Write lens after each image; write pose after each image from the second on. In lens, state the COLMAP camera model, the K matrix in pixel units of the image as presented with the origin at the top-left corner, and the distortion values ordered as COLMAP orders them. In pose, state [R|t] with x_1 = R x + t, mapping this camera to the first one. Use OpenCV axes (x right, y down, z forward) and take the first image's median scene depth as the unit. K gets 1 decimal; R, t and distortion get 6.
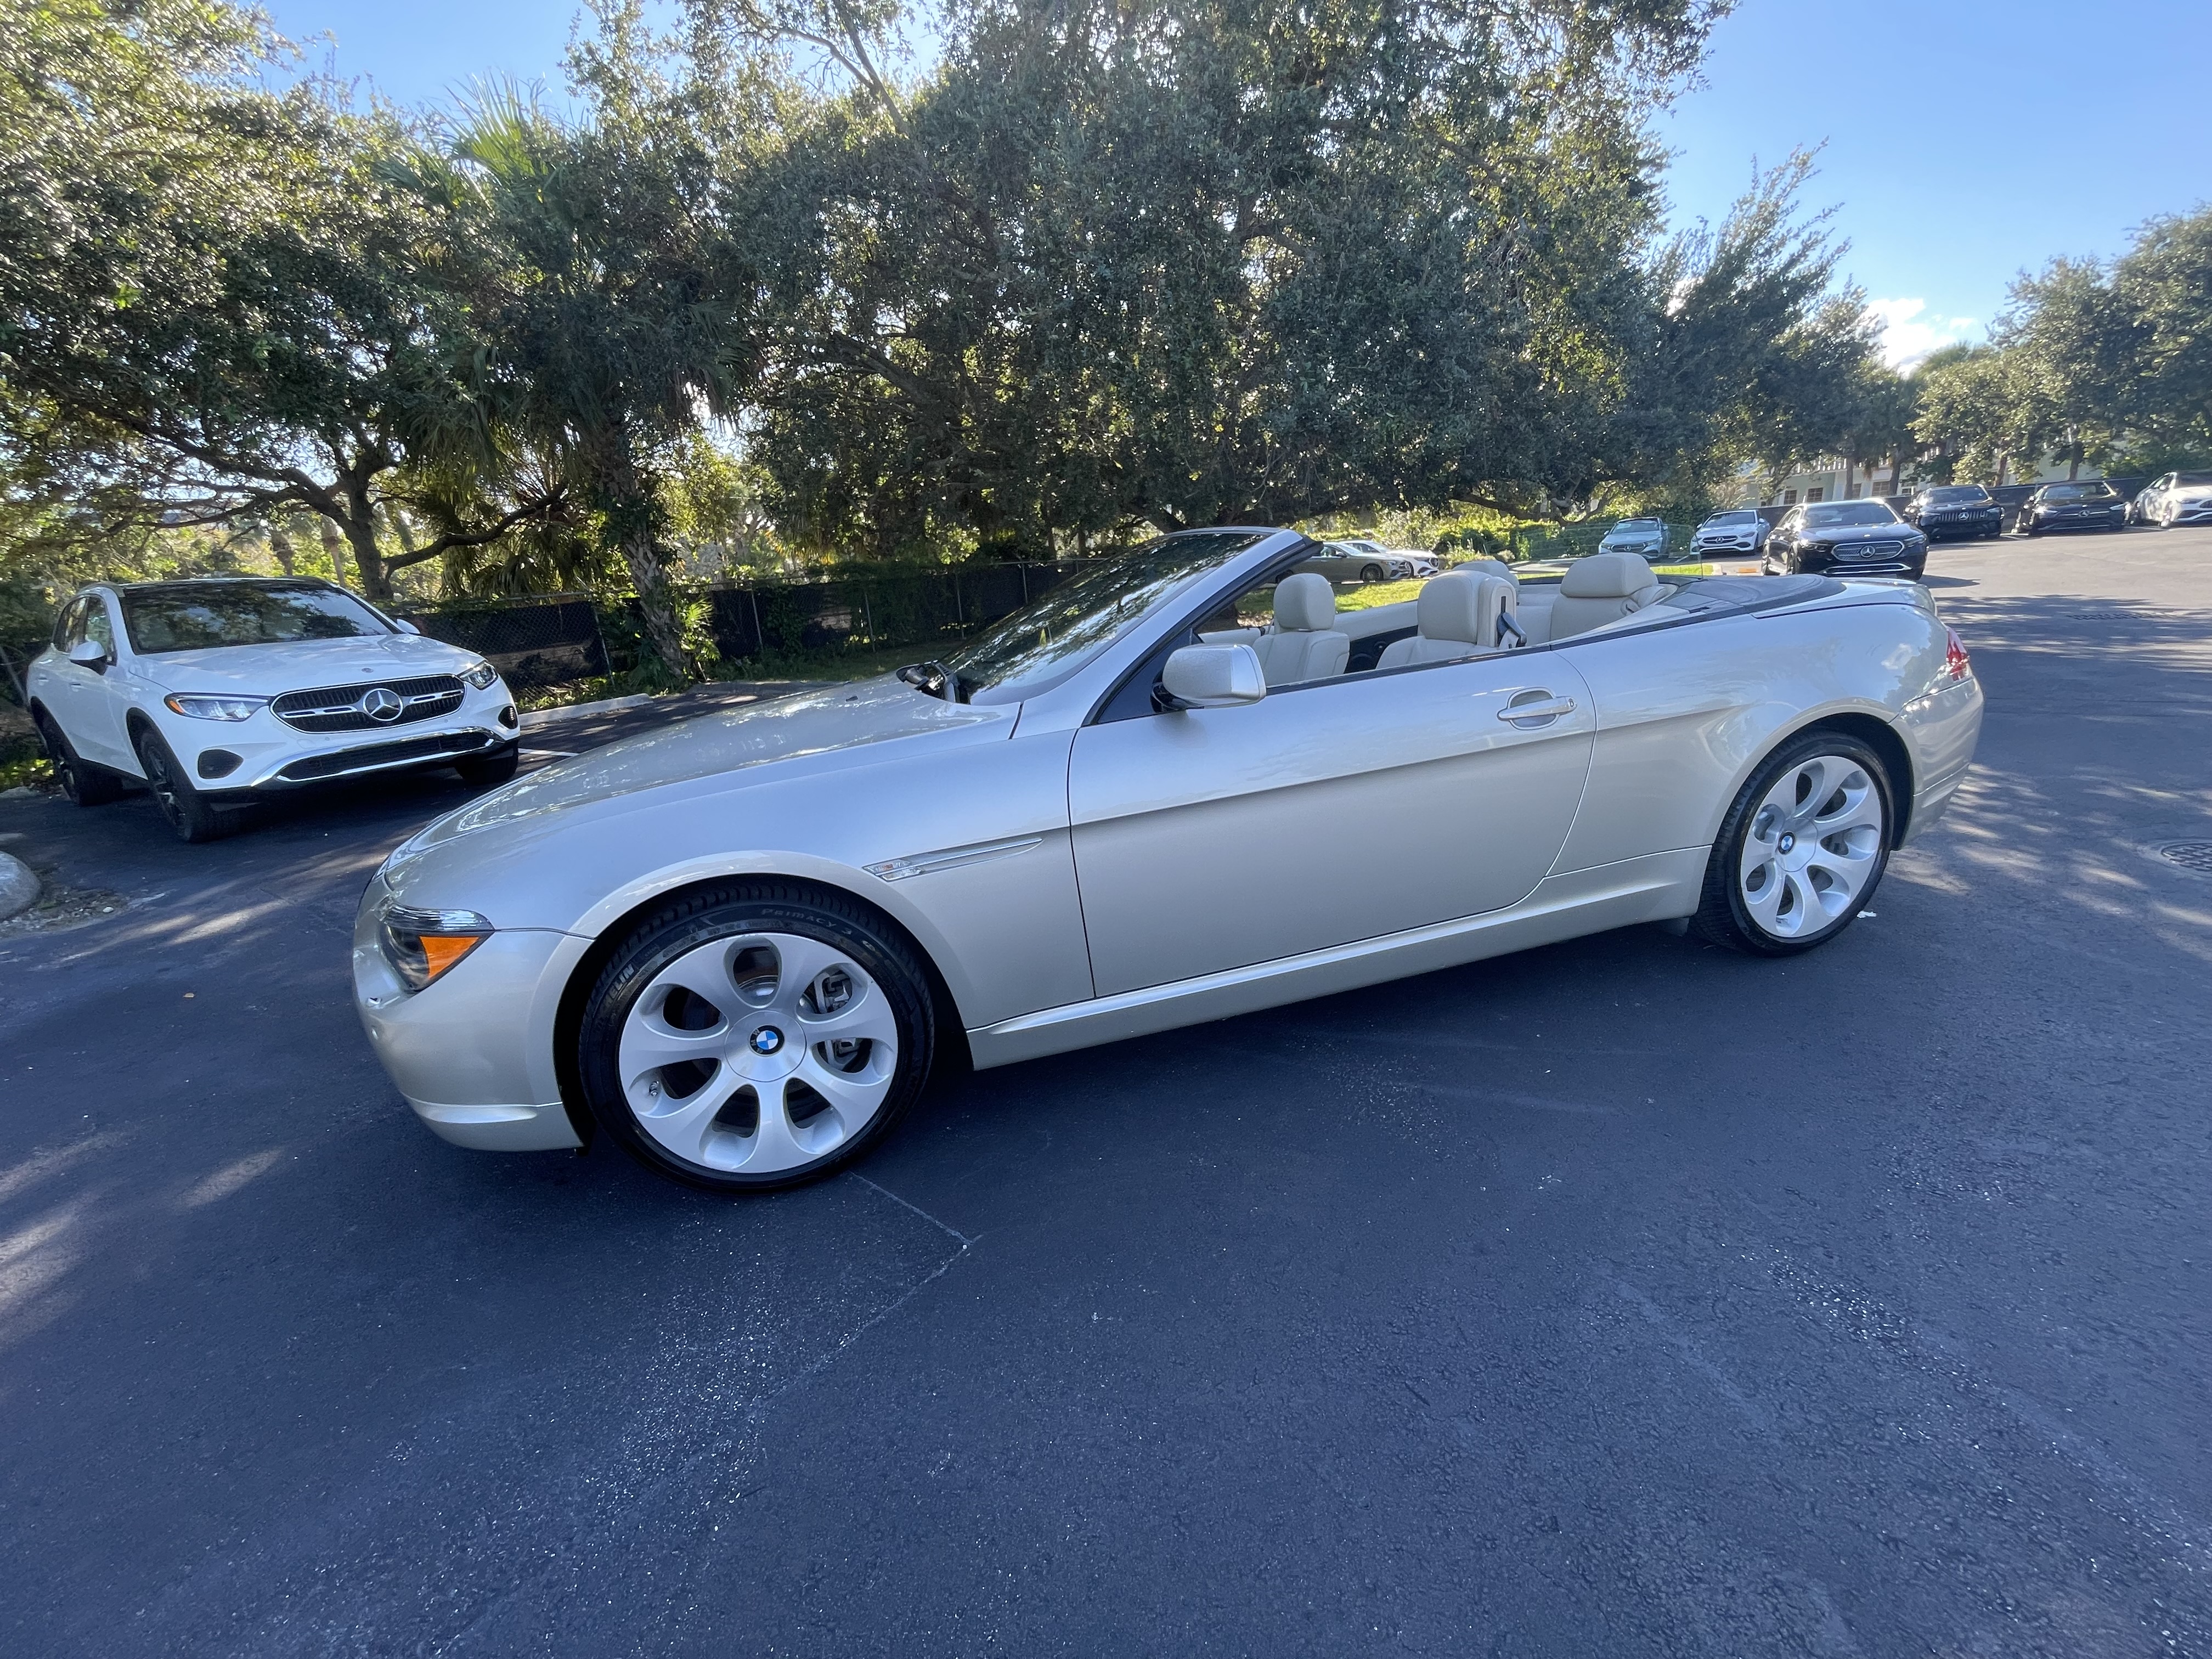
lens RADIAL K [[898.5, 0, 1107.8], [0, 898.5, 827.3], [0, 0, 1]] dist [-0.002332, -0.000241]
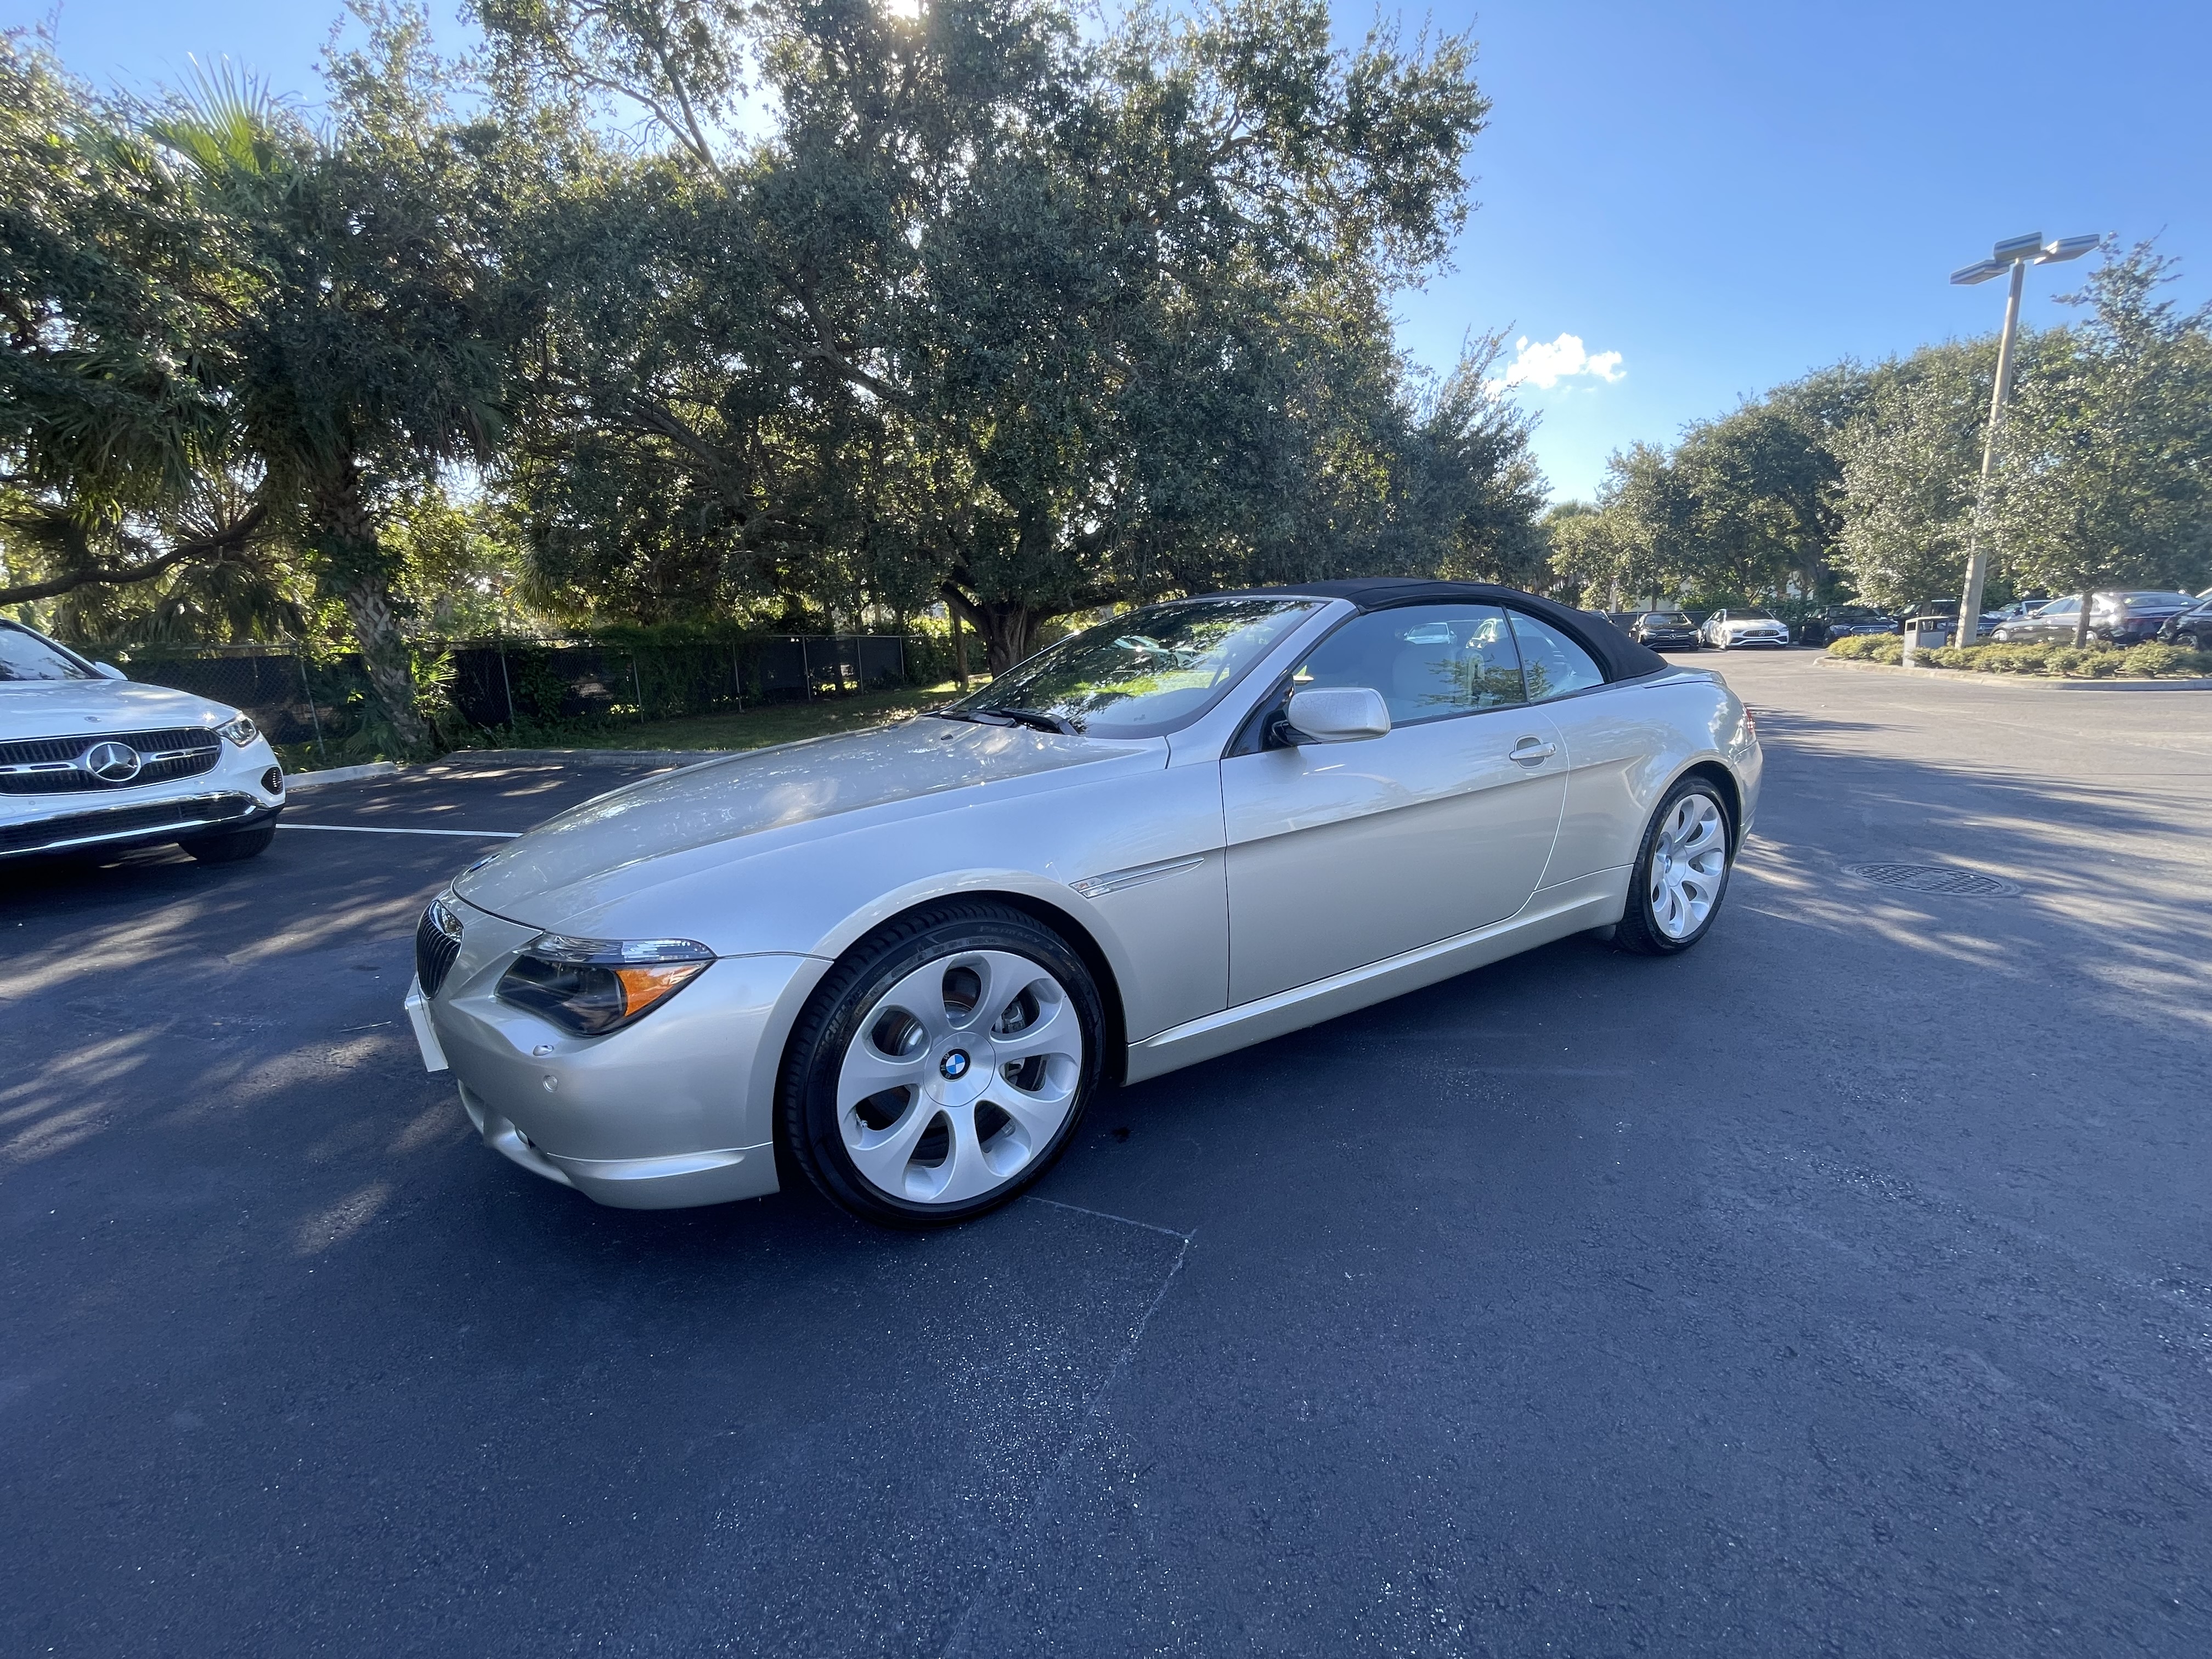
lens RADIAL K [[898.5, 0, 1108.1], [0, 898.5, 831.0], [0, 0, 1]] dist [-0.002332, -0.000241]
pose [[0.964289, -0.011434, 0.264606, -0.095269], [0.034028, 0.996136, -0.080963, 0.013105], [-0.262658, 0.087076, 0.960952, -0.004908]]
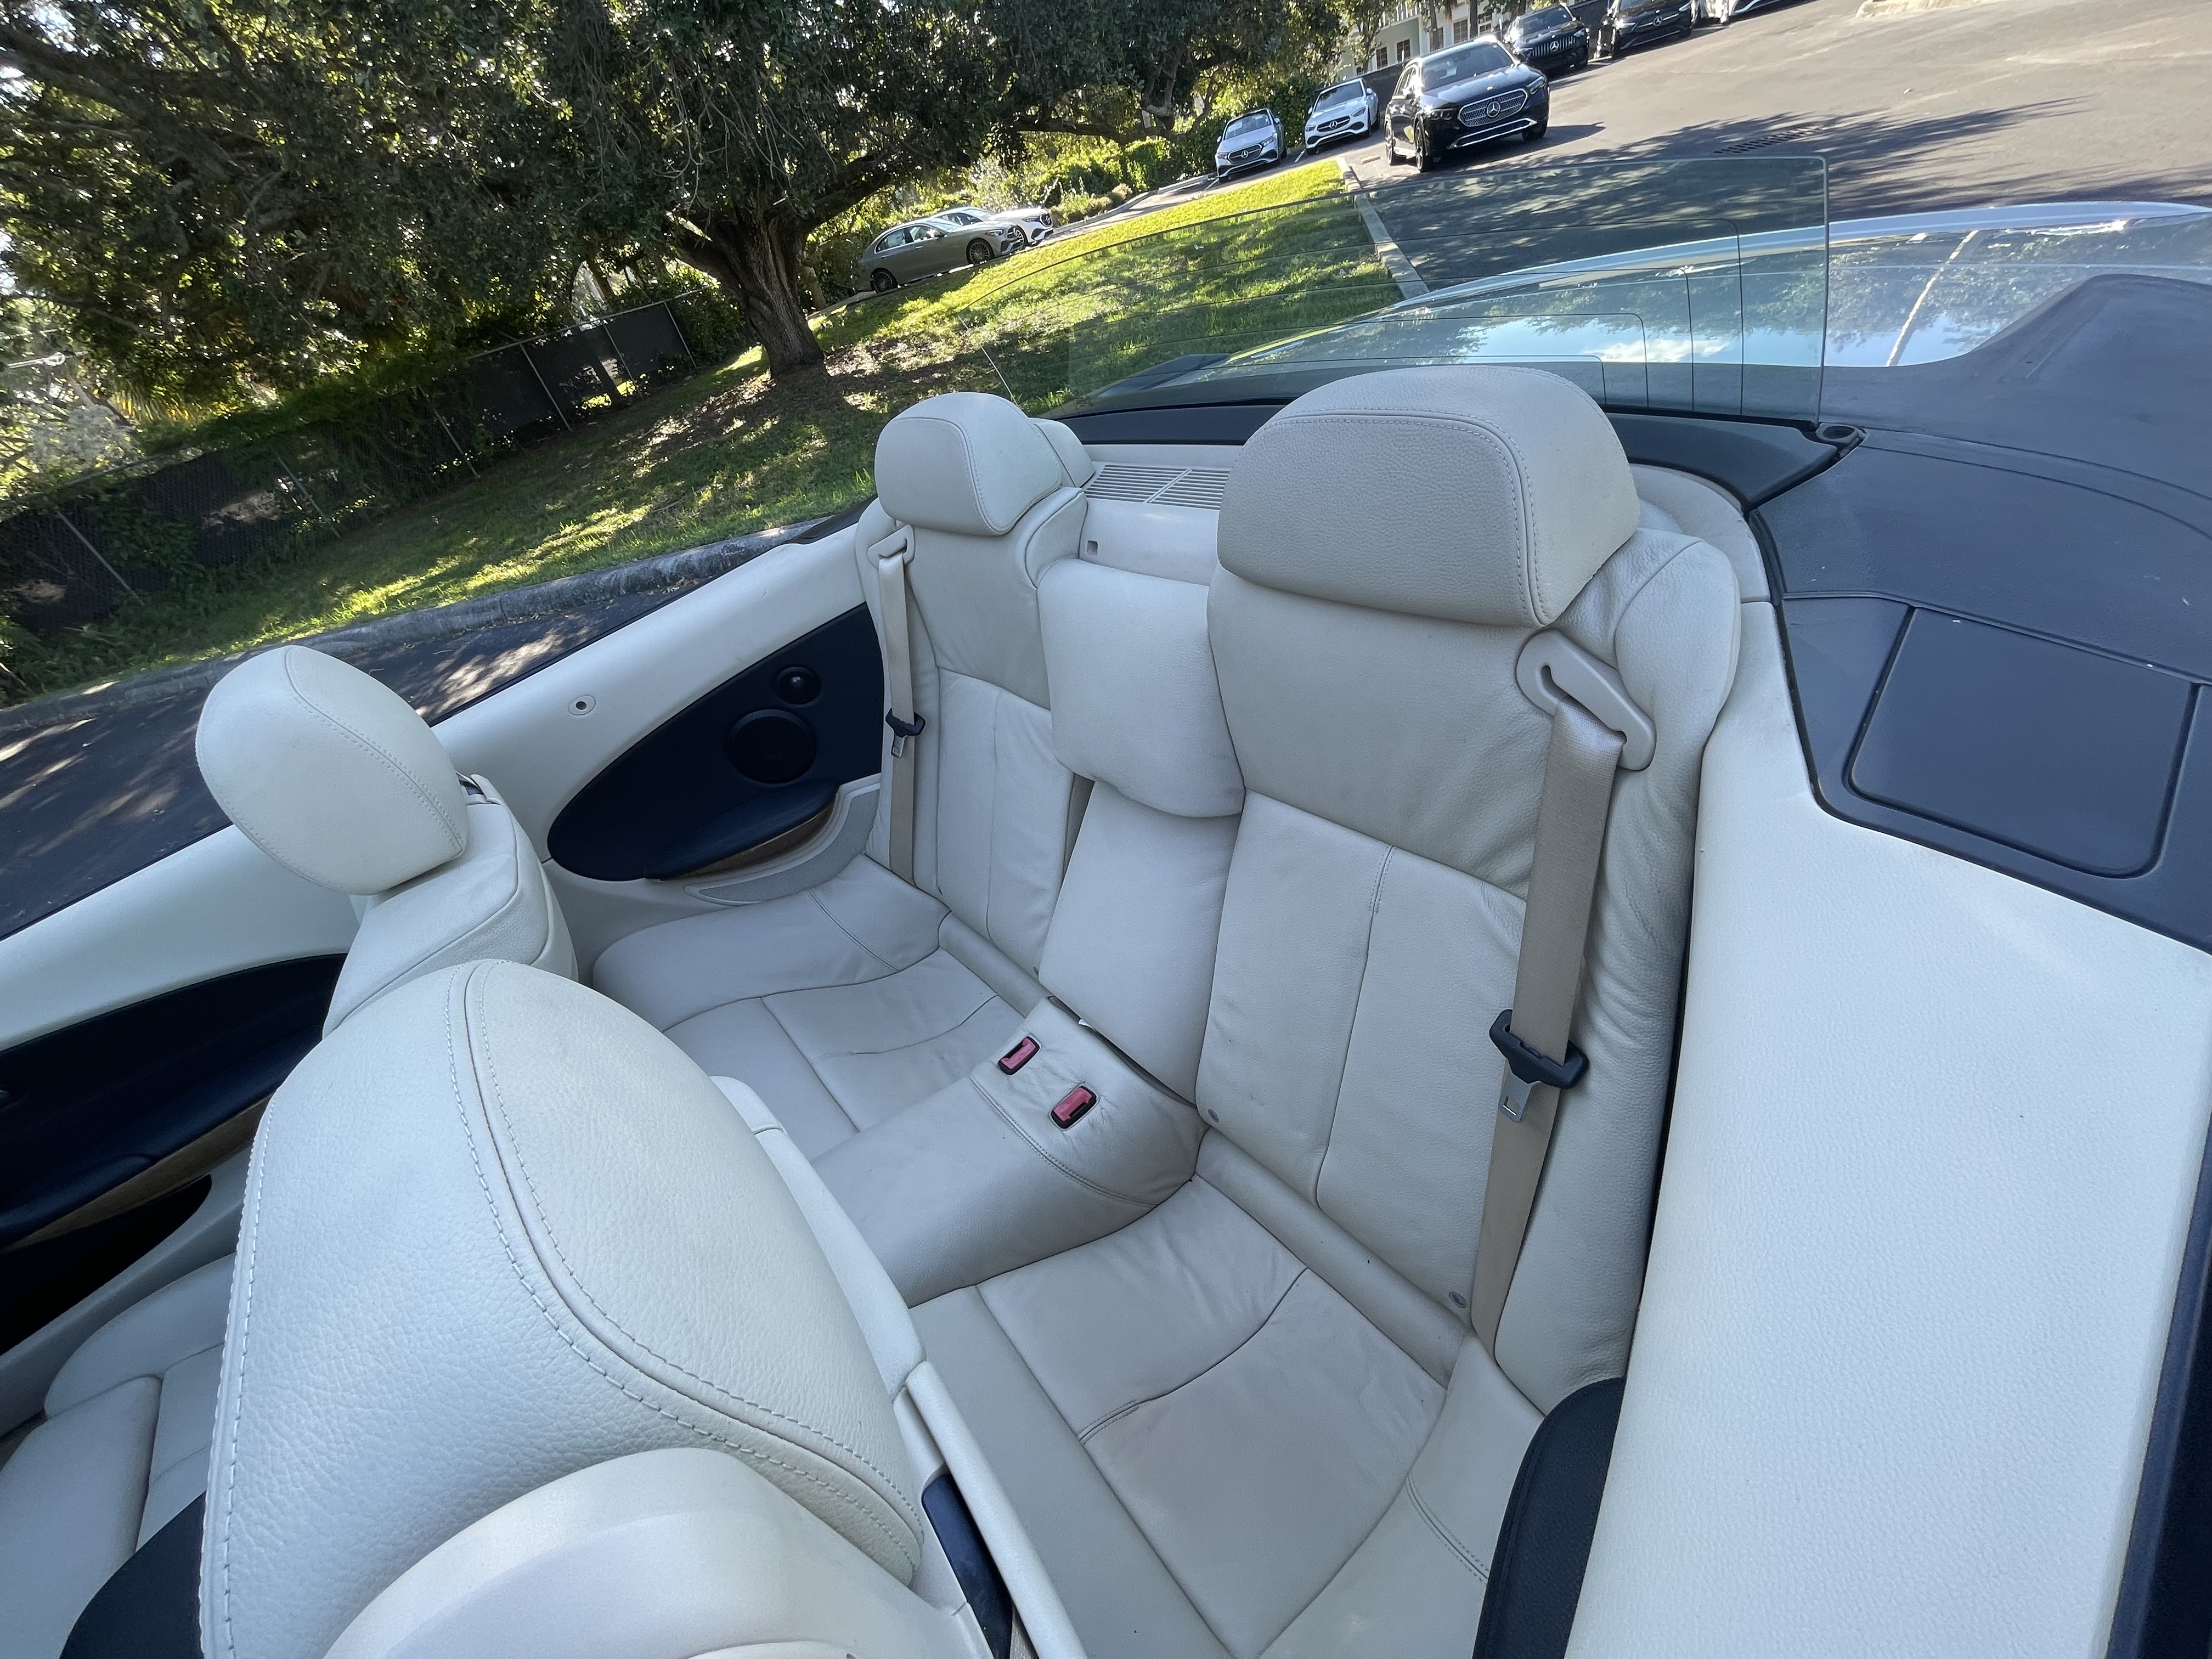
lens RADIAL K [[898.5, 0, 1107.6], [0, 898.5, 827.9], [0, 0, 1]] dist [-0.002332, -0.000241]
pose [[0.911536, -0.354383, 0.208603, 0.129729], [0.280588, 0.906844, 0.314490, -0.090741], [-0.300620, -0.228137, 0.926057, 0.249555]]
